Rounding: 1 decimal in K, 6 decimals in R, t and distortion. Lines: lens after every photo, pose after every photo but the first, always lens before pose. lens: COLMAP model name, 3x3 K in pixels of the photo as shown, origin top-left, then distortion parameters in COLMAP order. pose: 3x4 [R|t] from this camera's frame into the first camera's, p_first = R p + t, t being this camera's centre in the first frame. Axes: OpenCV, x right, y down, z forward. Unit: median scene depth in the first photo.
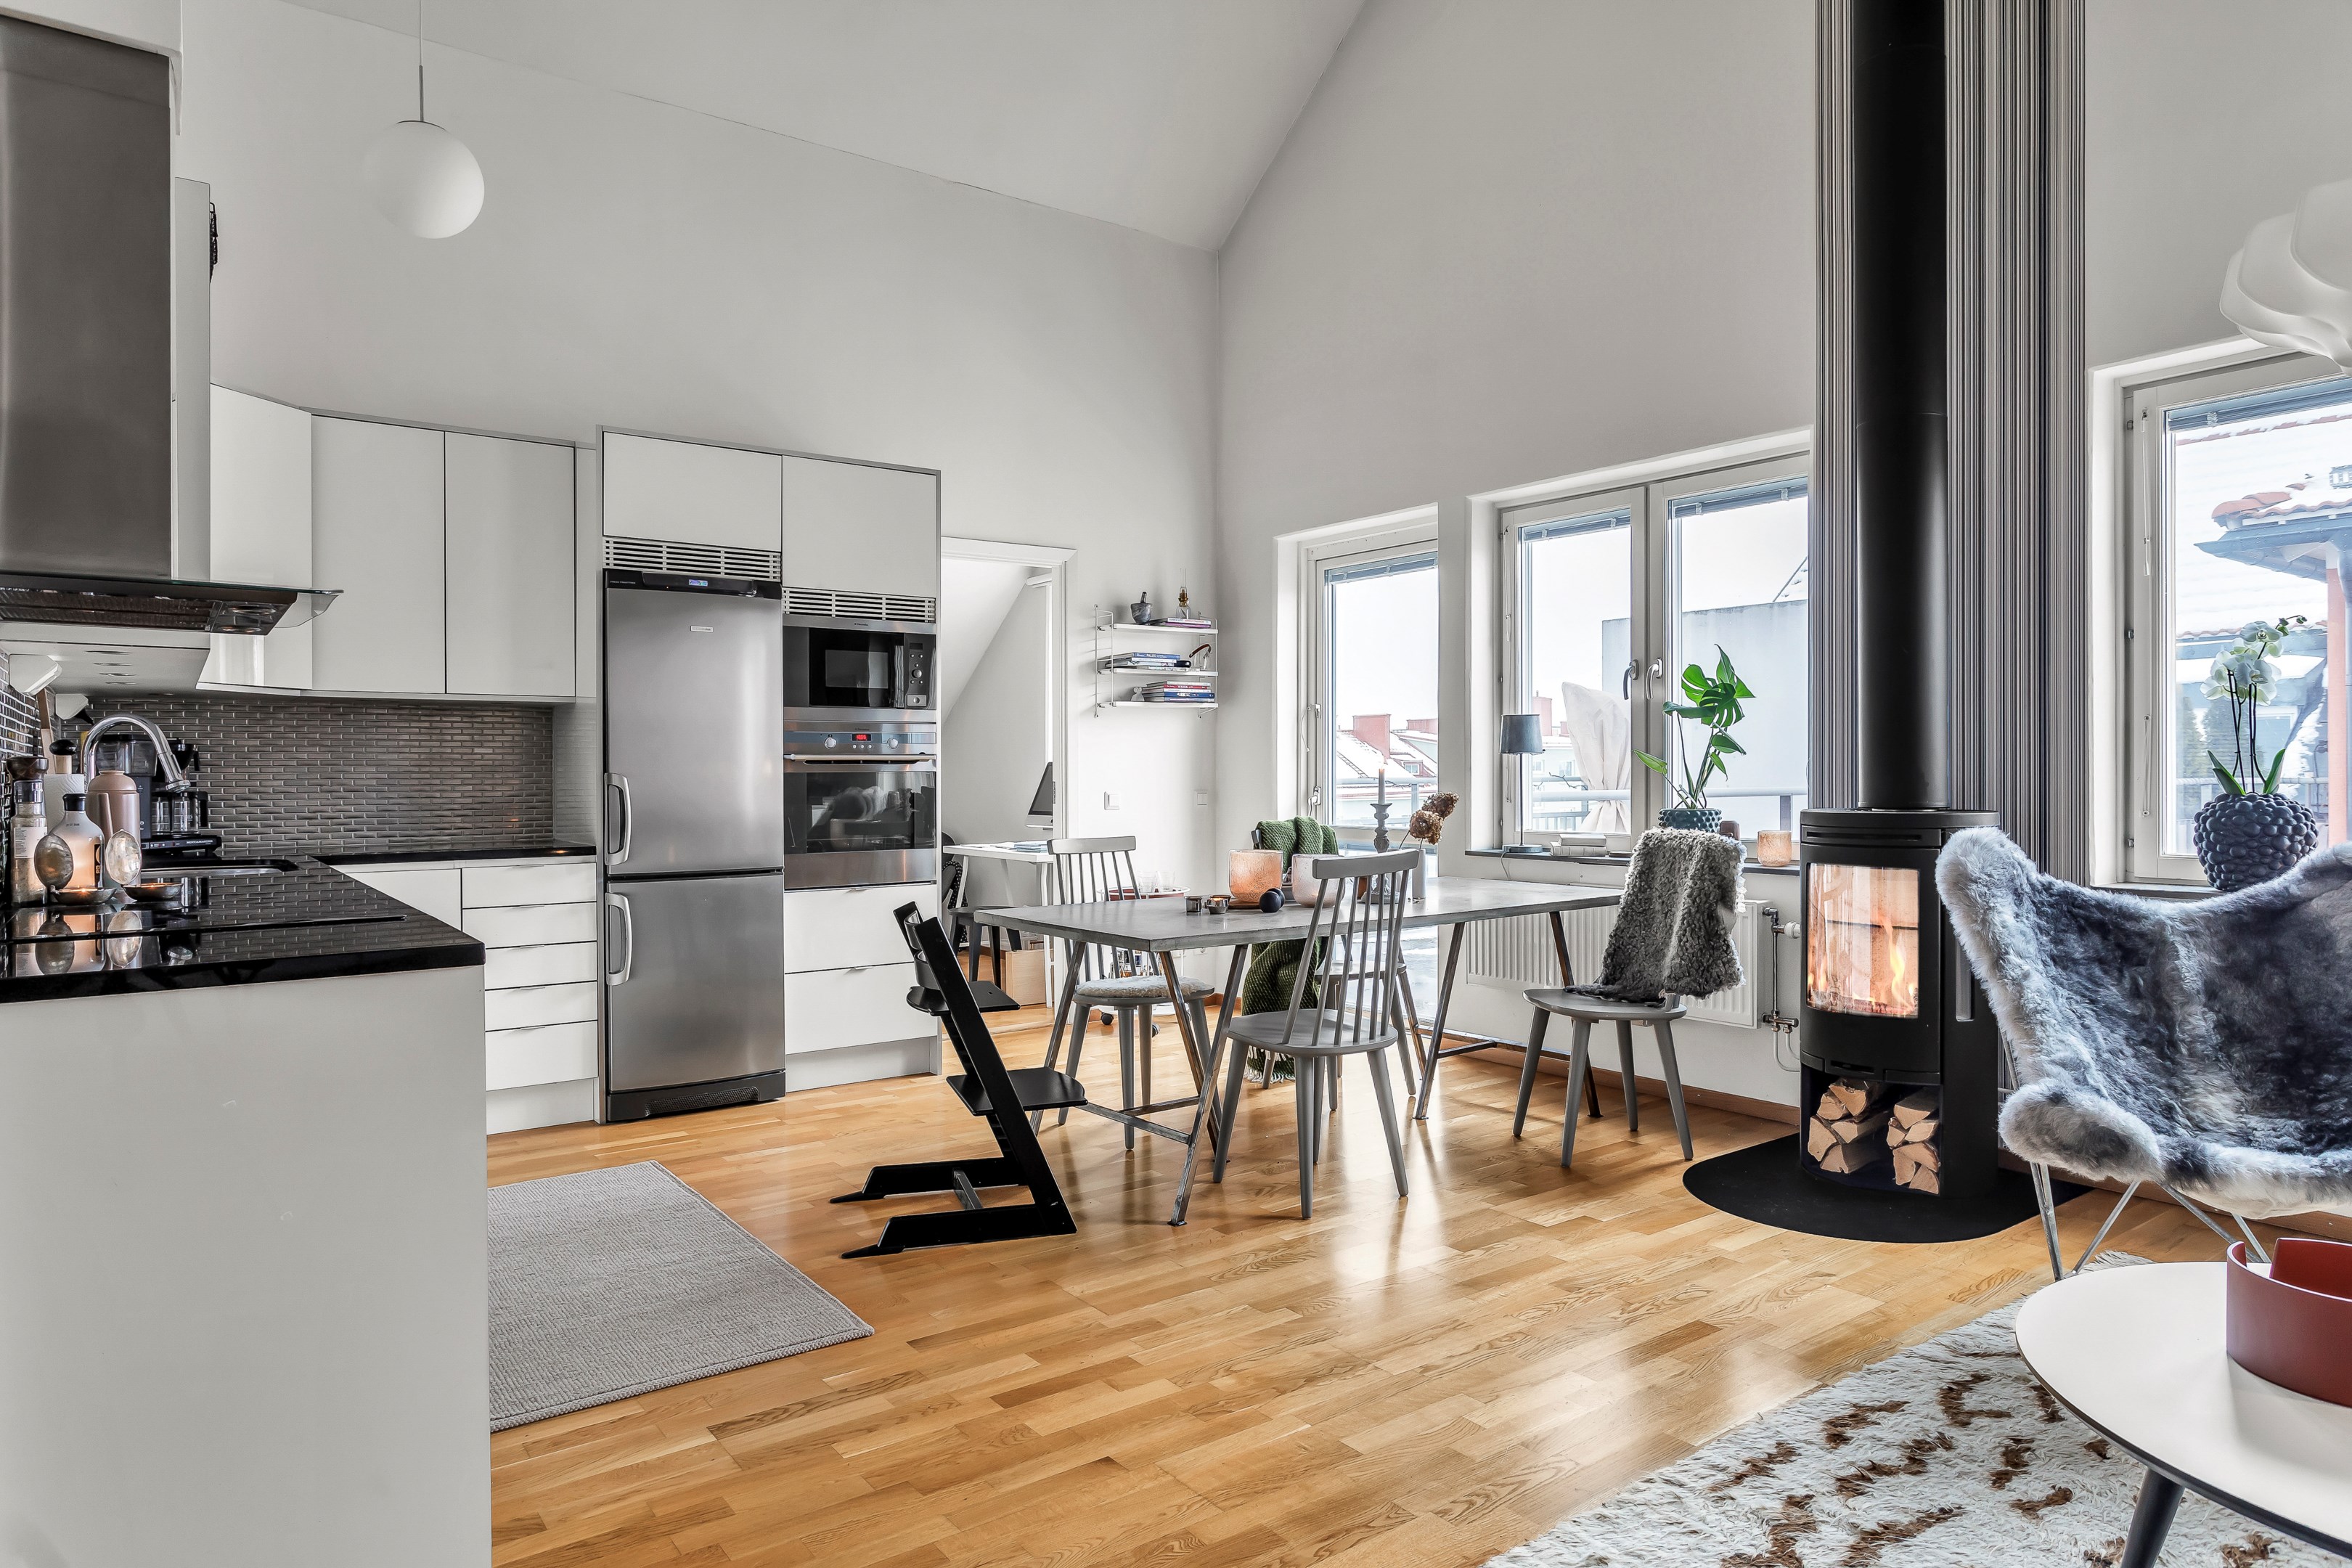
lens RADIAL K [[1400.9, 0, 1176.0], [0, 1400.9, 784.0], [0, 0, 1]] dist [-0.006283, -0.000680]
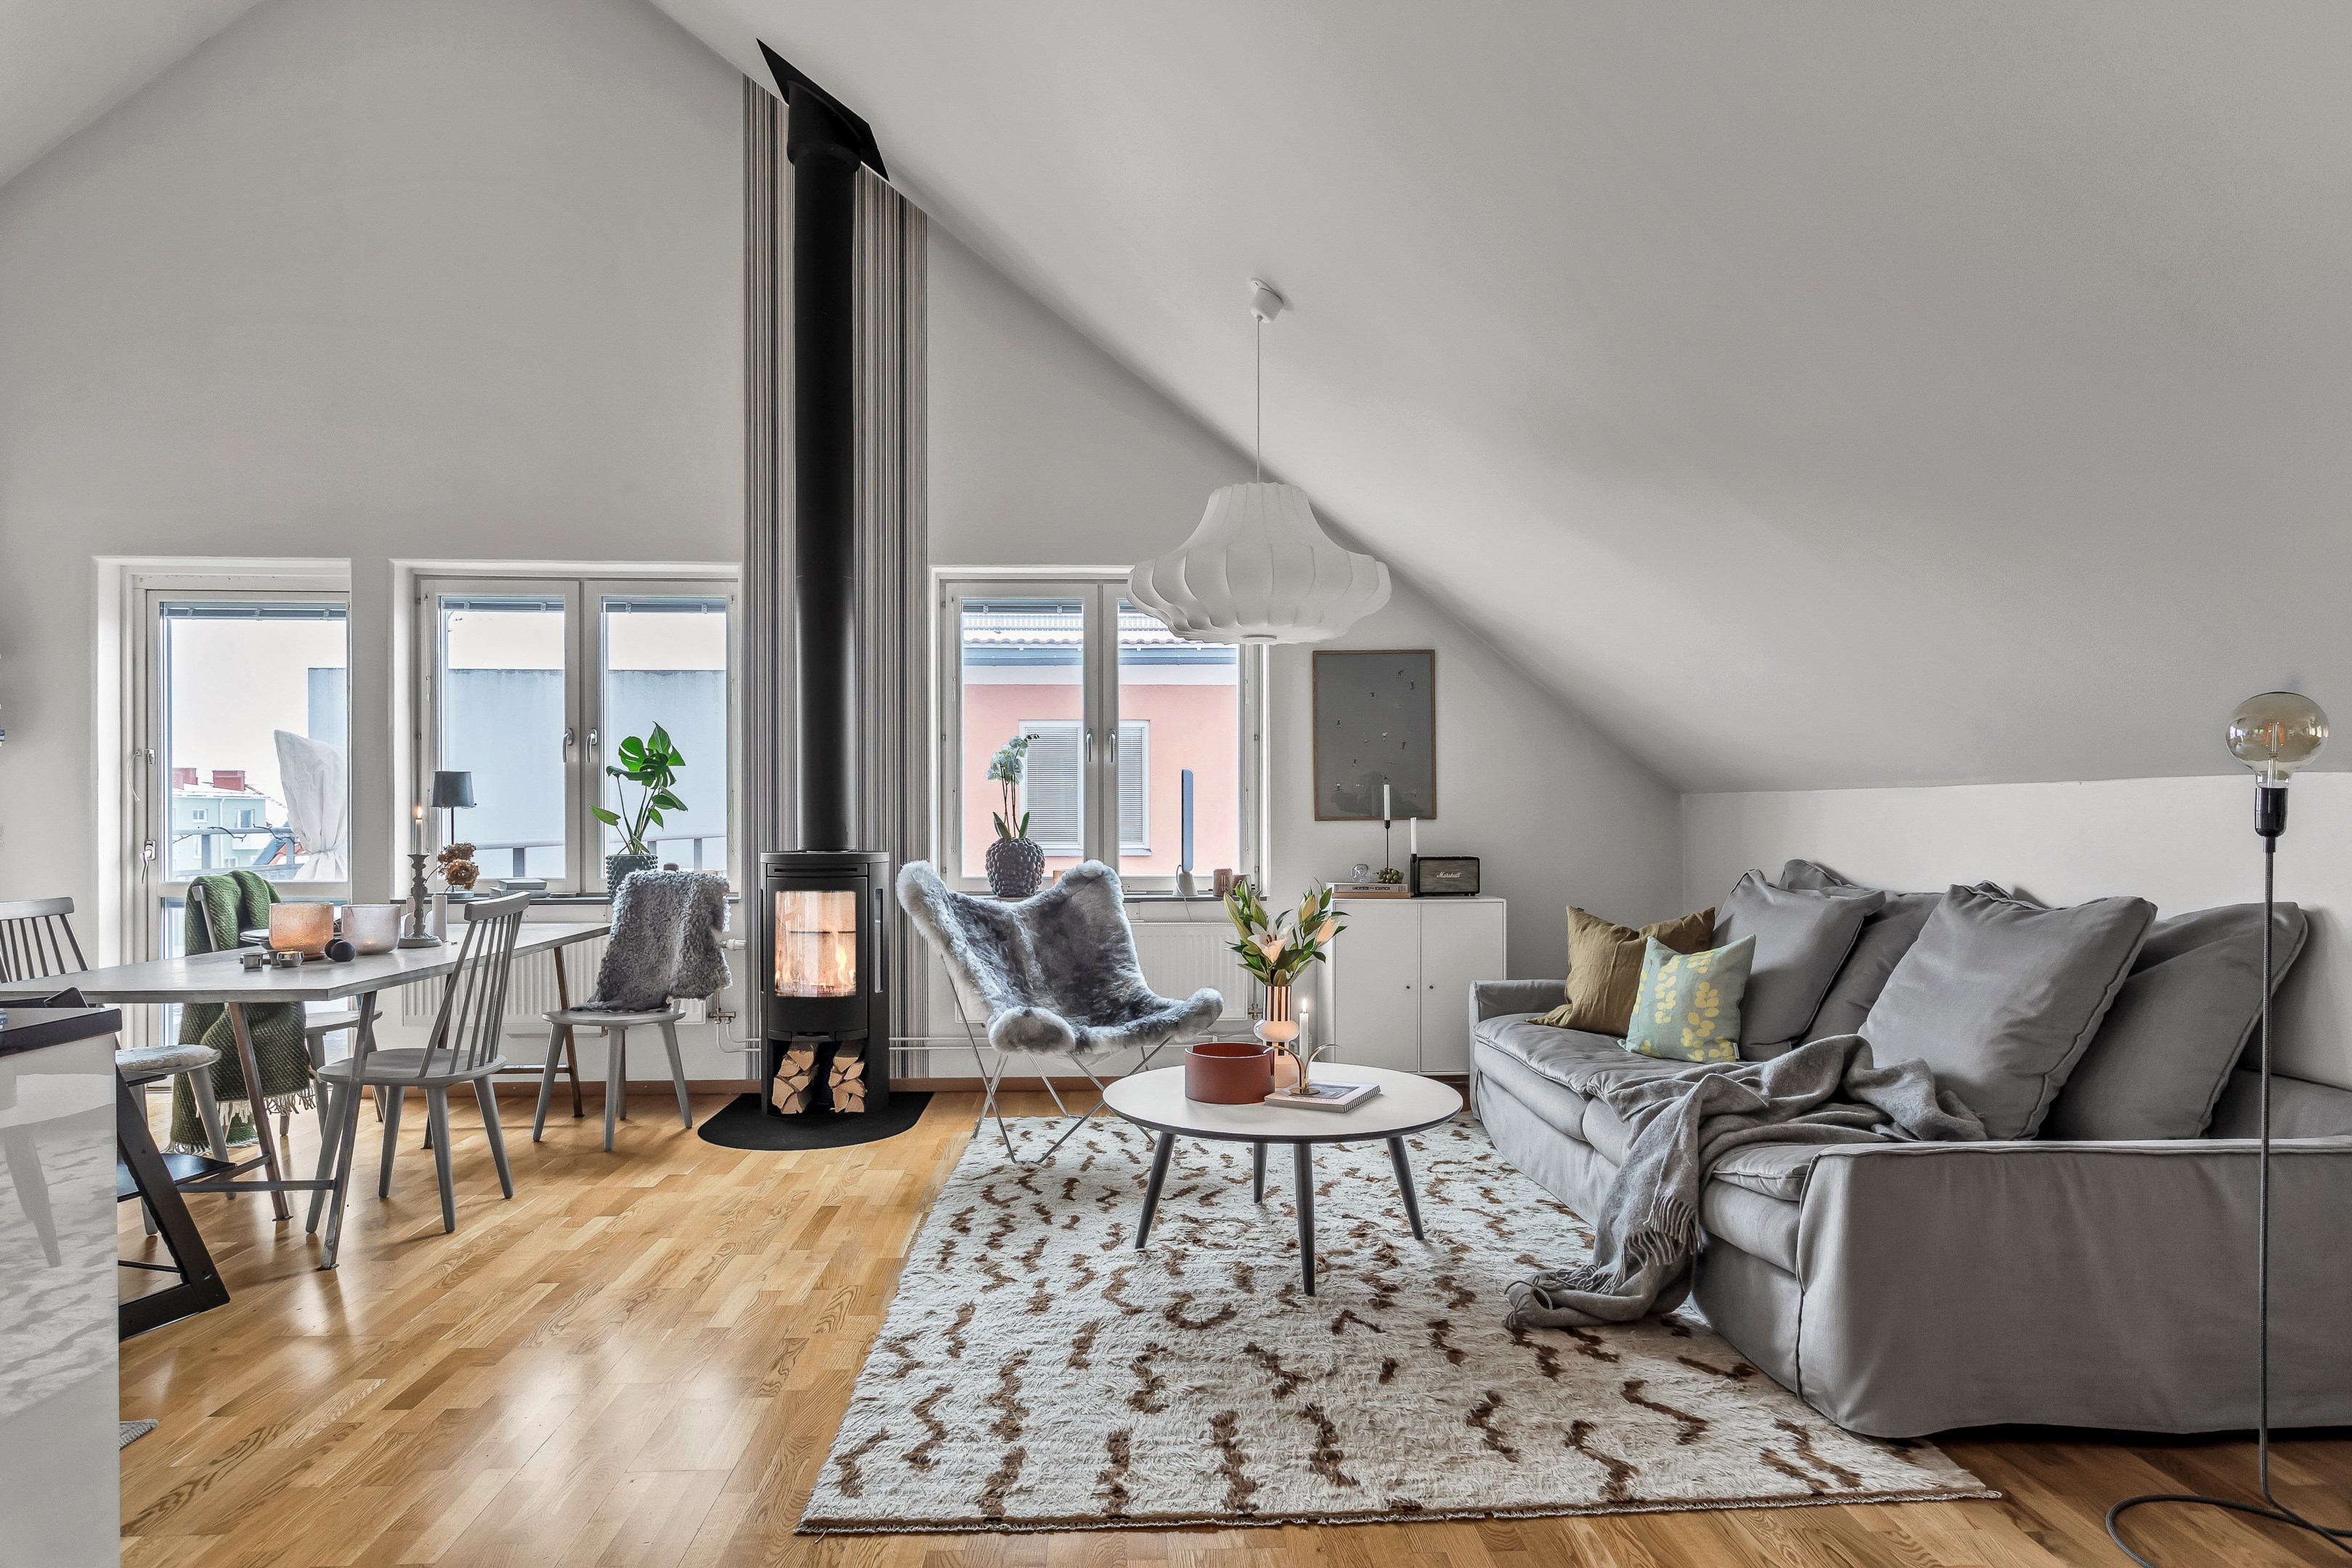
lens RADIAL K [[1338.1, 0, 1174.9], [0, 1338.1, 829.9], [0, 0, 1]] dist [-0.001170, -0.000123]
pose [[0.553320, -0.002991, 0.832964, -0.422382], [0.005425, 0.999985, -0.000013, -0.001527], [-0.832951, 0.004526, 0.553328, -0.050119]]
